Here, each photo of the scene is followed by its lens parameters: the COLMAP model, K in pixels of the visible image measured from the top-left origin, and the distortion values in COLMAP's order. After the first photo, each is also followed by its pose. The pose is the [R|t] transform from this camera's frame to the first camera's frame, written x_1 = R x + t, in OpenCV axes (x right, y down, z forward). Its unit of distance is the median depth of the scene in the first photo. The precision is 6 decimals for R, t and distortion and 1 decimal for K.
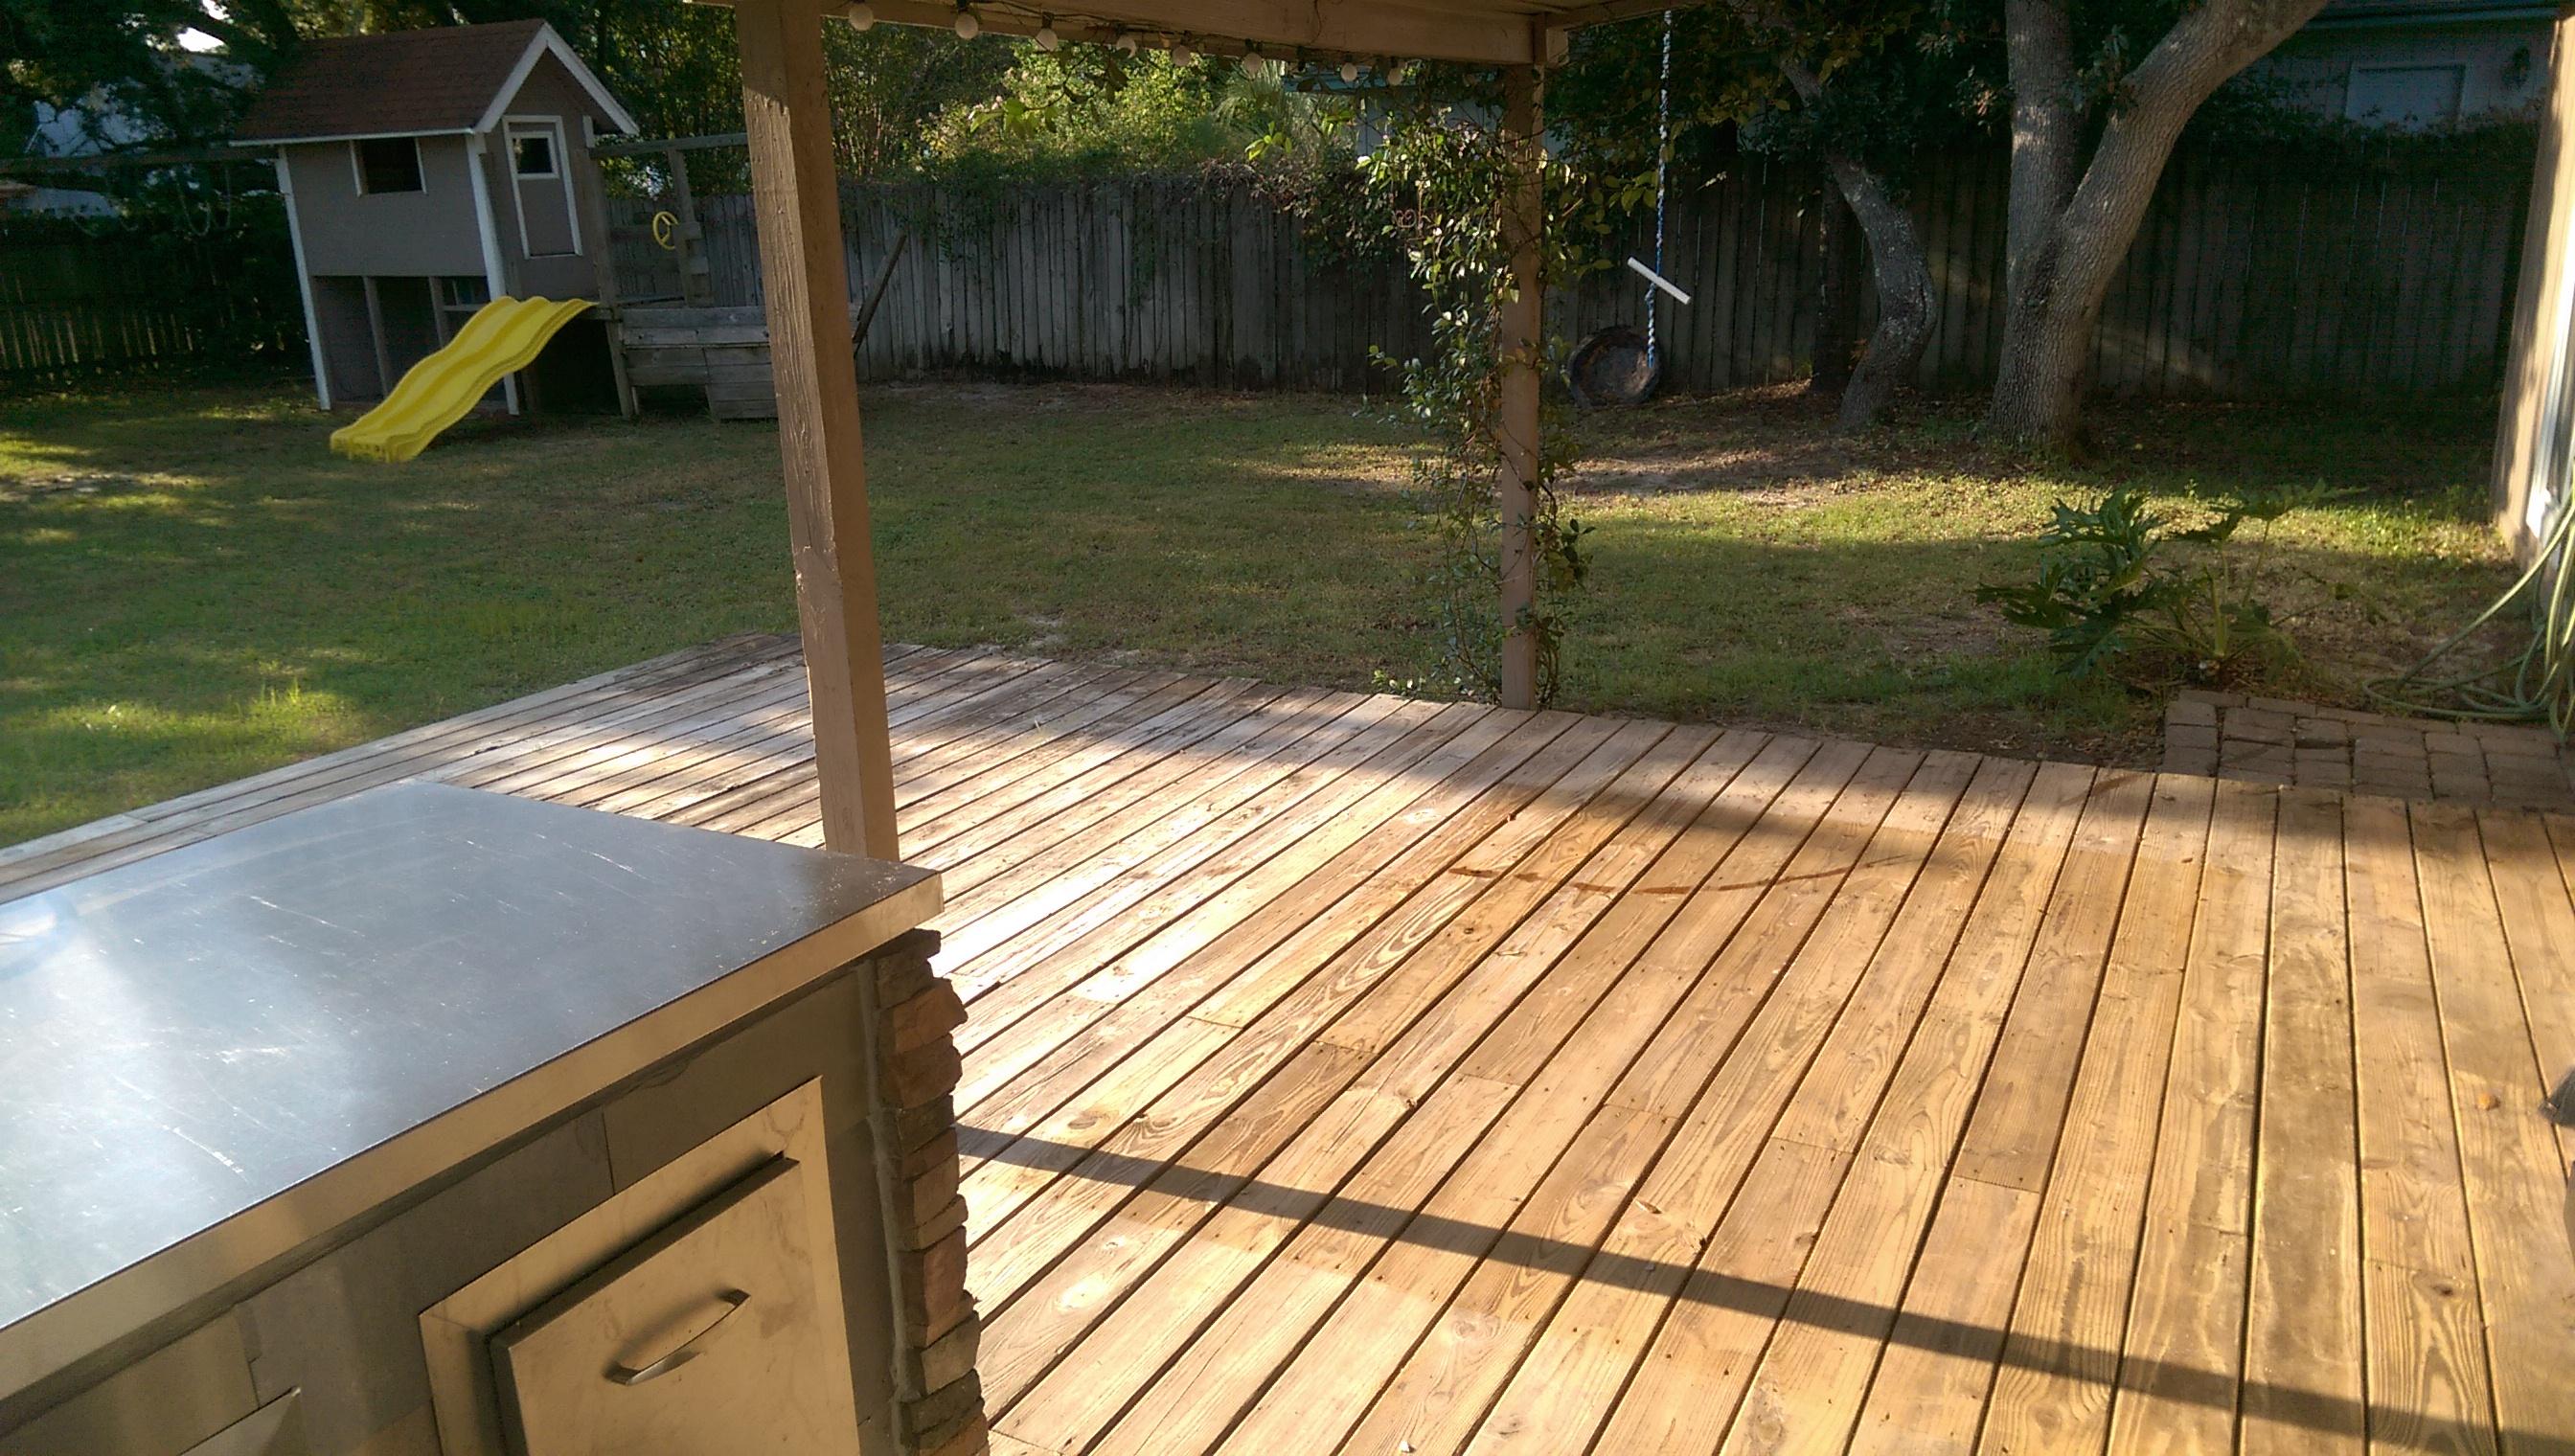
lens RADIAL K [[1784.6, 0, 1287.5], [0, 1784.6, 728.0], [0, 0, 1]] dist [0.020700, -0.000490]
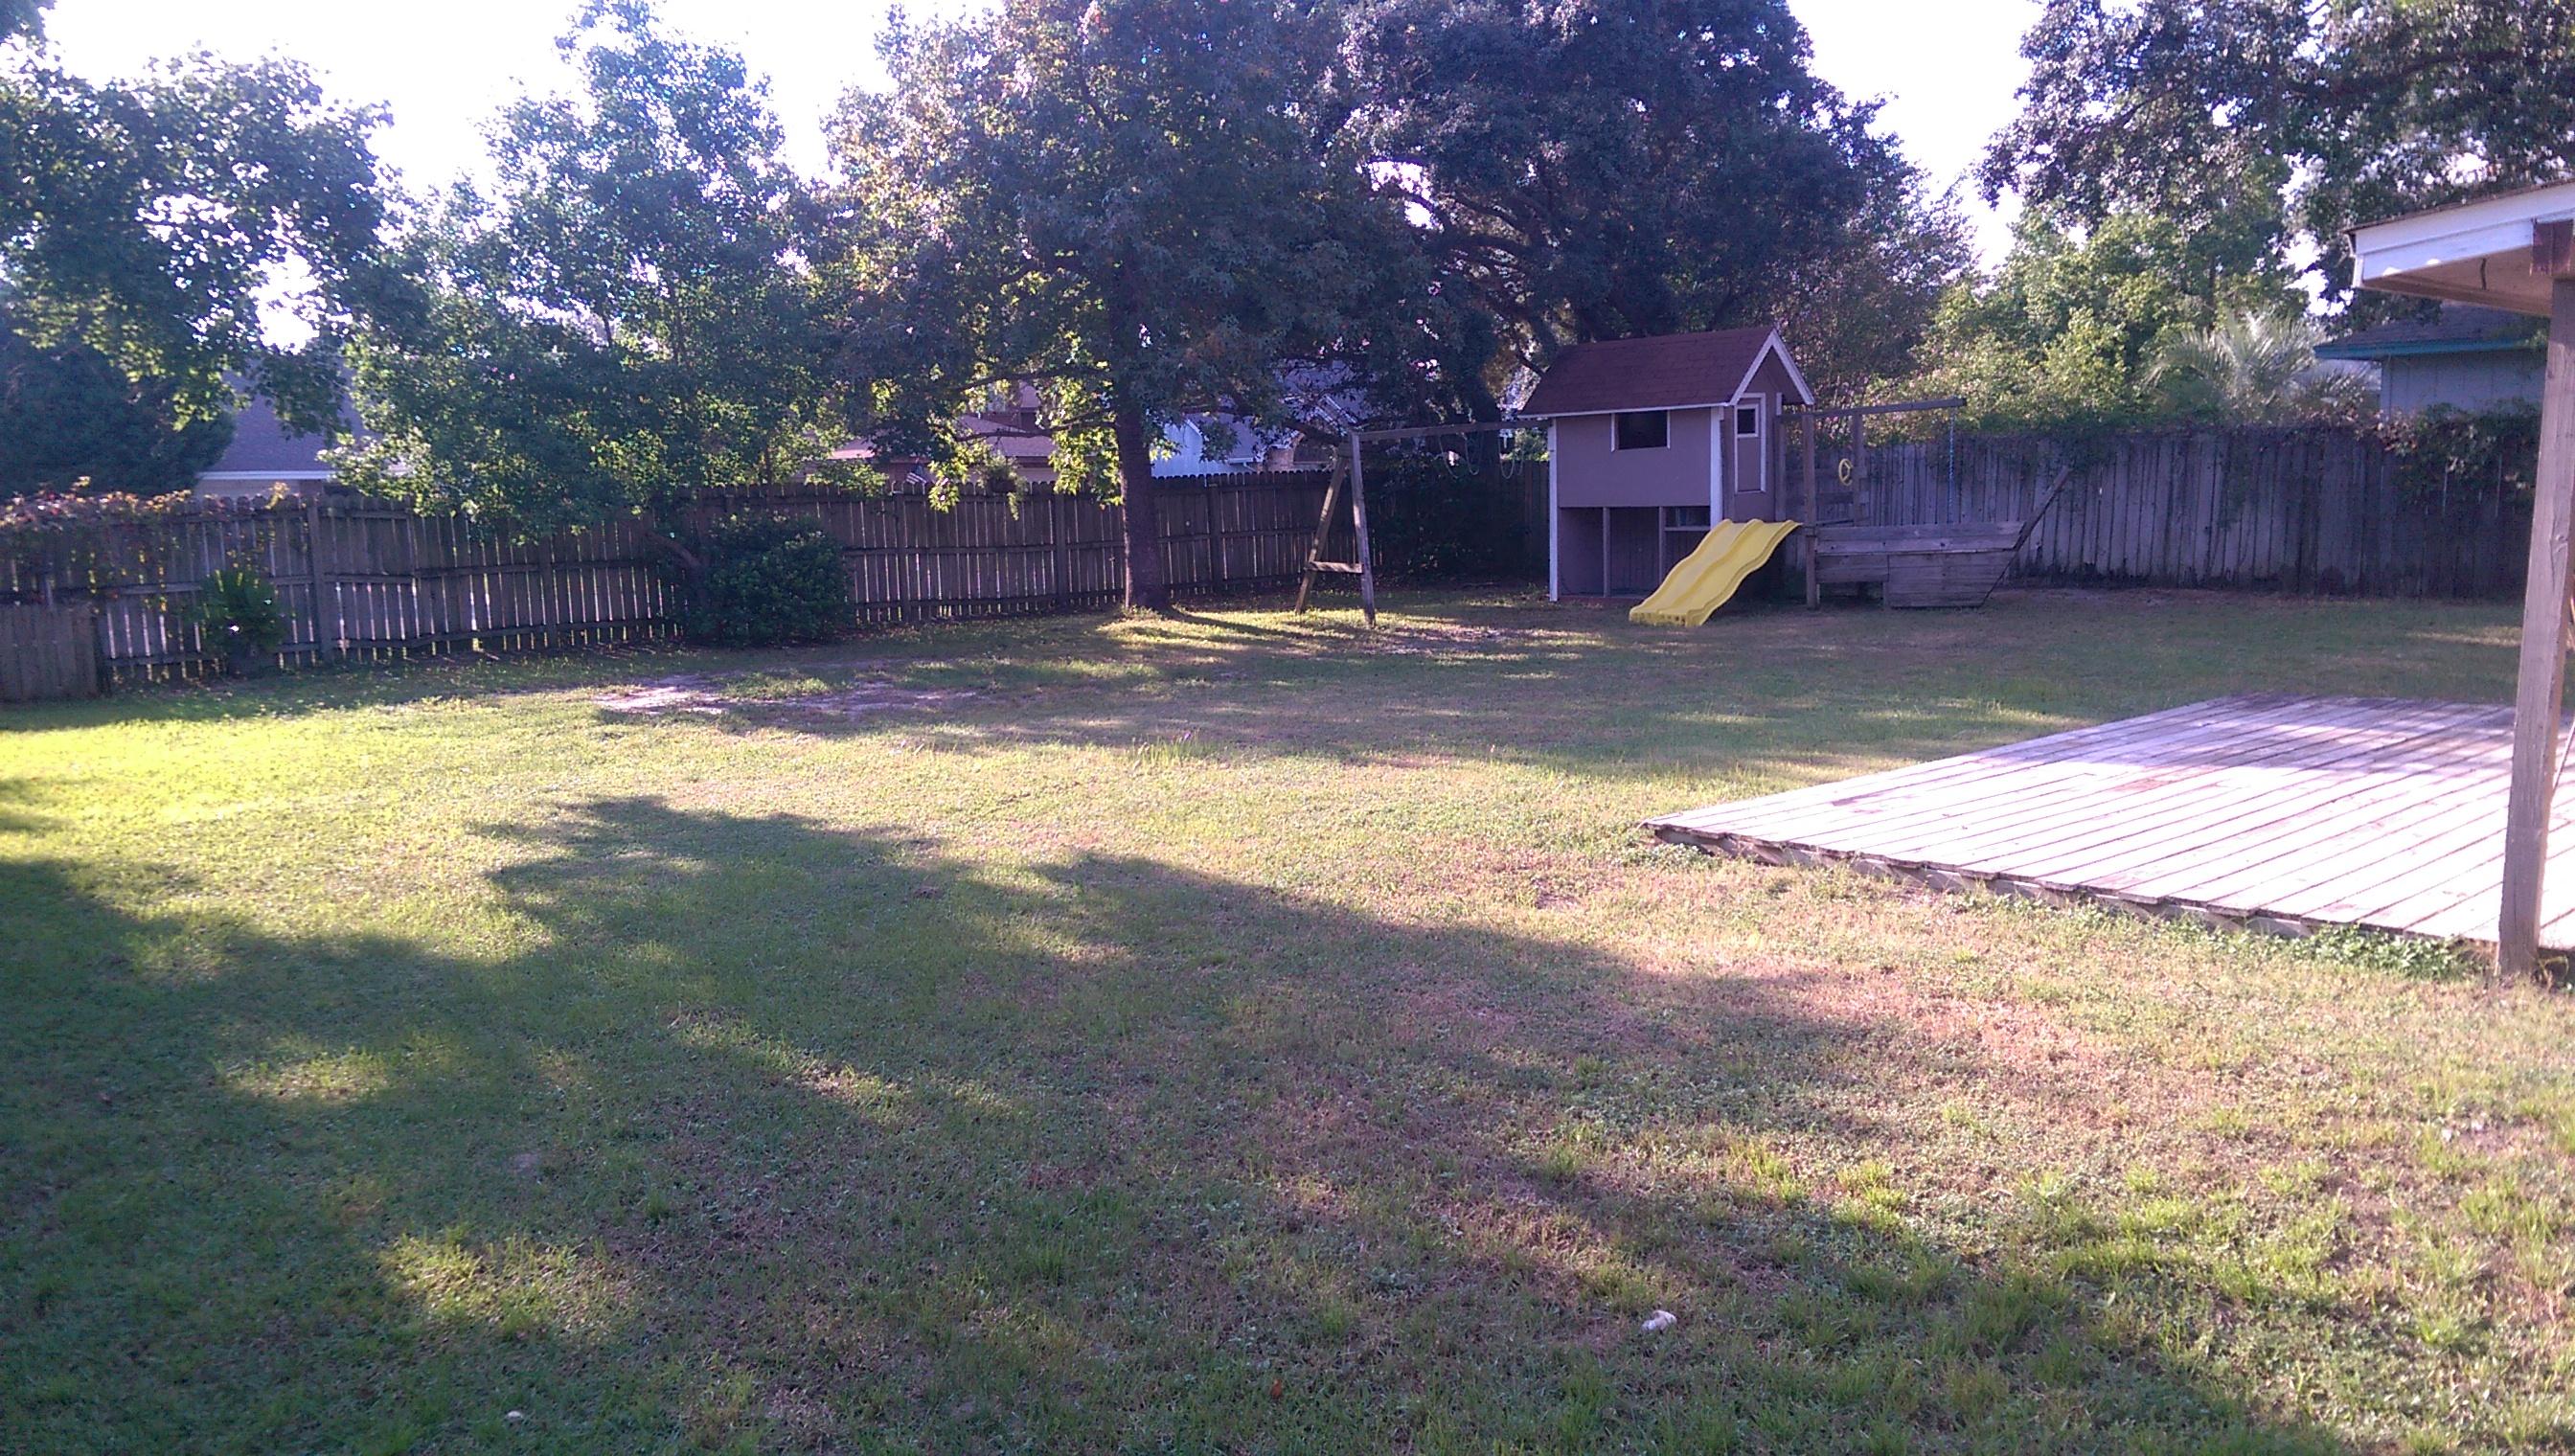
lens RADIAL K [[1784.6, 0, 1287.5], [0, 1784.6, 728.0], [0, 0, 1]] dist [0.020700, -0.000490]
pose [[0.935953, 0.043776, -0.349394, -0.253681], [-0.092508, 0.987957, -0.124027, 0.117818], [0.339757, 0.148406, 0.928731, -0.363048]]
